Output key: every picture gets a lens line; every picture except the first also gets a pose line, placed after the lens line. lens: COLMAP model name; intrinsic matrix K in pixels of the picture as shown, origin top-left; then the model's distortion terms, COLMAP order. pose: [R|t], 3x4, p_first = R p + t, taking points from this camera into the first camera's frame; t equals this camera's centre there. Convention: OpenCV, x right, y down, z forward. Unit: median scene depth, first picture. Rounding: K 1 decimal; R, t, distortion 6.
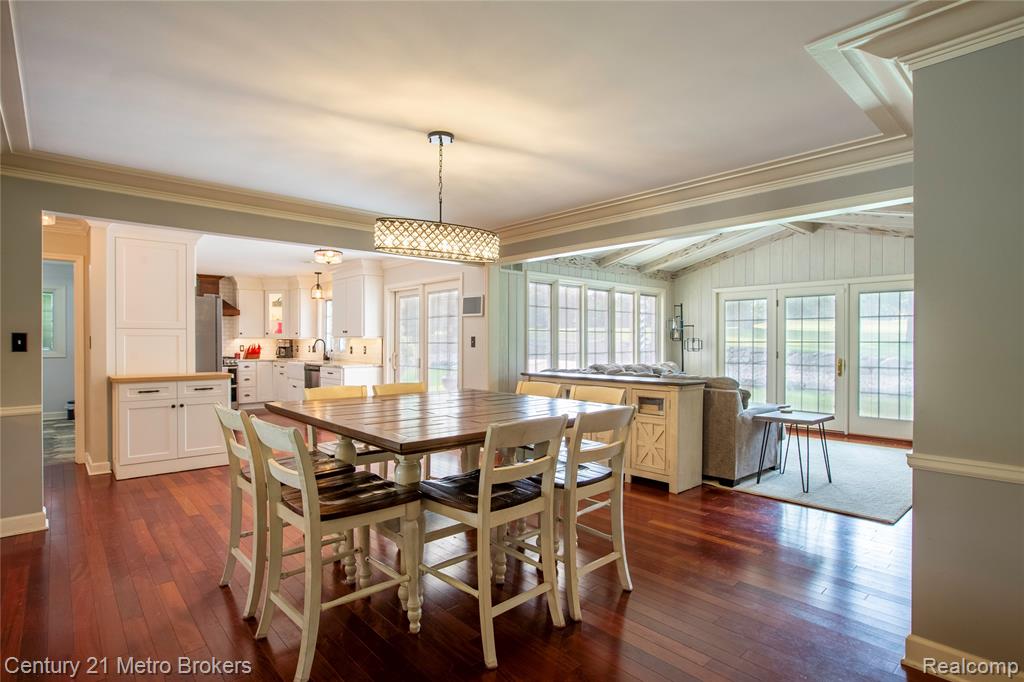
lens RADIAL K [[526.0, 0, 512.0], [0, 526.0, 341.0], [0, 0, 1]] dist [-0.013285, 0.000441]
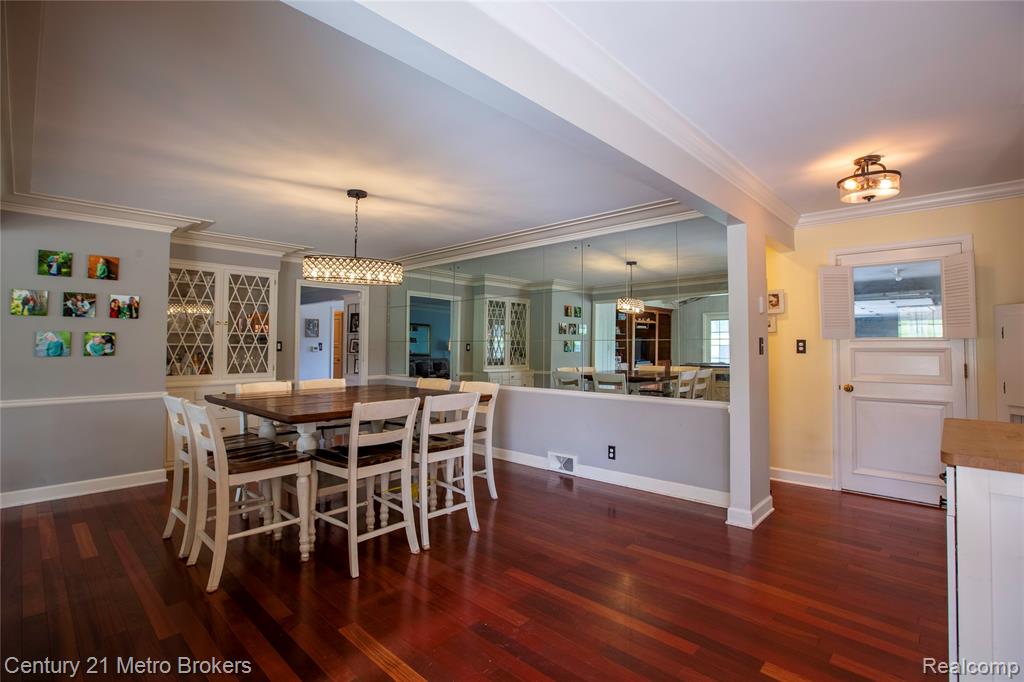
lens RADIAL K [[472.0, 0, 512.0], [0, 472.0, 341.0], [0, 0, 1]] dist [-0.036921, 0.000051]
pose [[-0.998206, -0.005921, -0.059587, -0.186077], [-0.005385, 0.999944, -0.009152, -0.003232], [0.059638, -0.008814, -0.998181, 0.891781]]
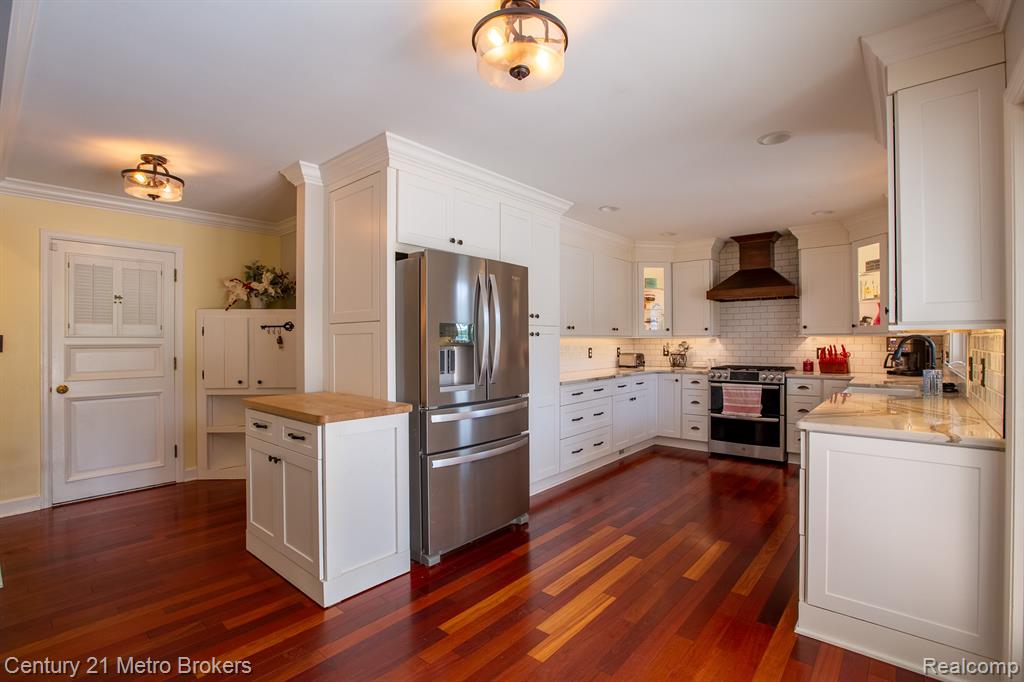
lens RADIAL K [[472.0, 0, 512.0], [0, 472.0, 341.0], [0, 0, 1]] dist [-0.036921, 0.000051]
pose [[0.099581, -0.001800, -0.995028, -0.062375], [0.006195, 0.999980, -0.001189, -0.001775], [0.995010, -0.006046, 0.099590, 0.770425]]
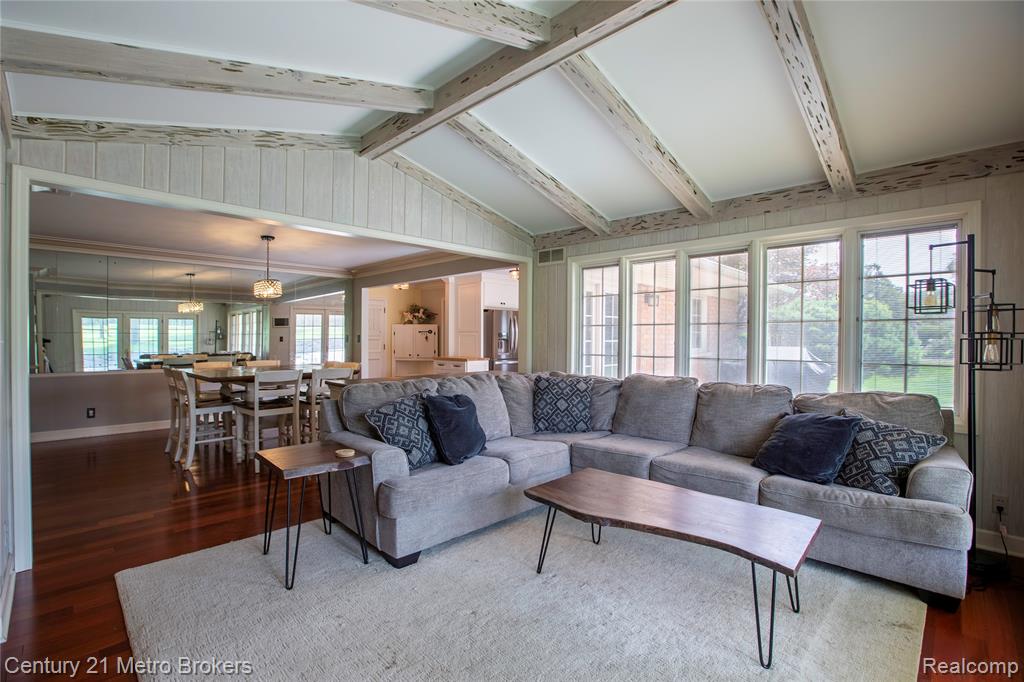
lens RADIAL K [[472.0, 0, 512.0], [0, 472.0, 341.0], [0, 0, 1]] dist [-0.036921, 0.000051]
pose [[0.036816, 0.001586, -0.999321, 0.680376], [-0.003395, 0.999993, 0.001462, 0.001889], [0.999316, 0.003338, 0.036821, 0.743991]]
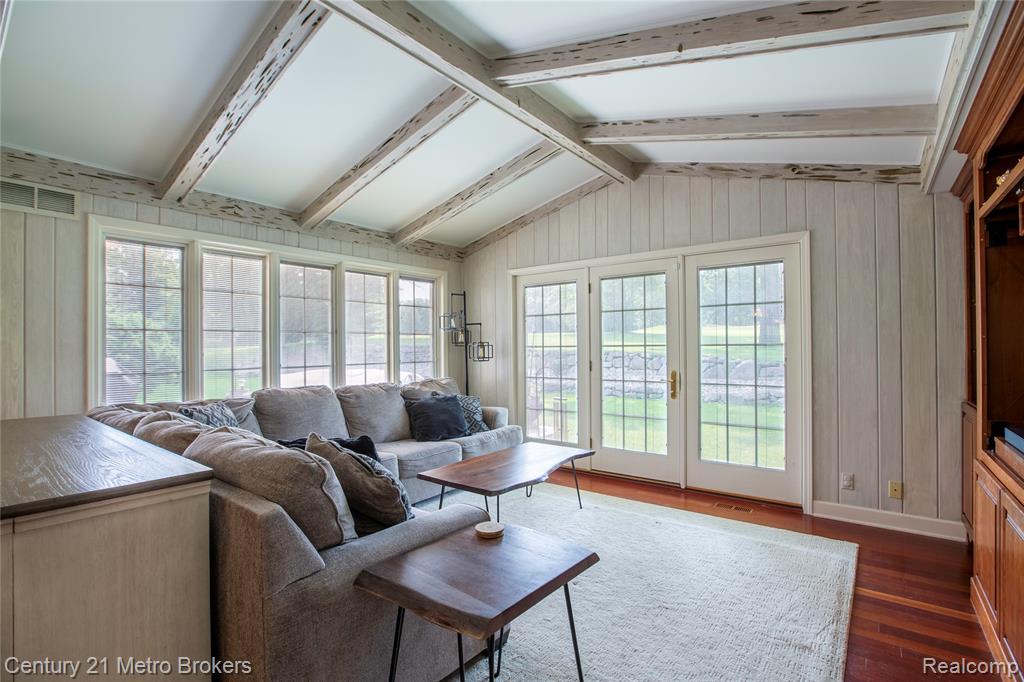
lens RADIAL K [[472.0, 0, 512.0], [0, 472.0, 341.0], [0, 0, 1]] dist [-0.036921, 0.000051]
pose [[0.987847, -0.010110, 0.155101, 0.314221], [0.012046, 0.999861, -0.011544, 0.000672], [-0.154962, 0.013272, 0.987831, 0.421963]]
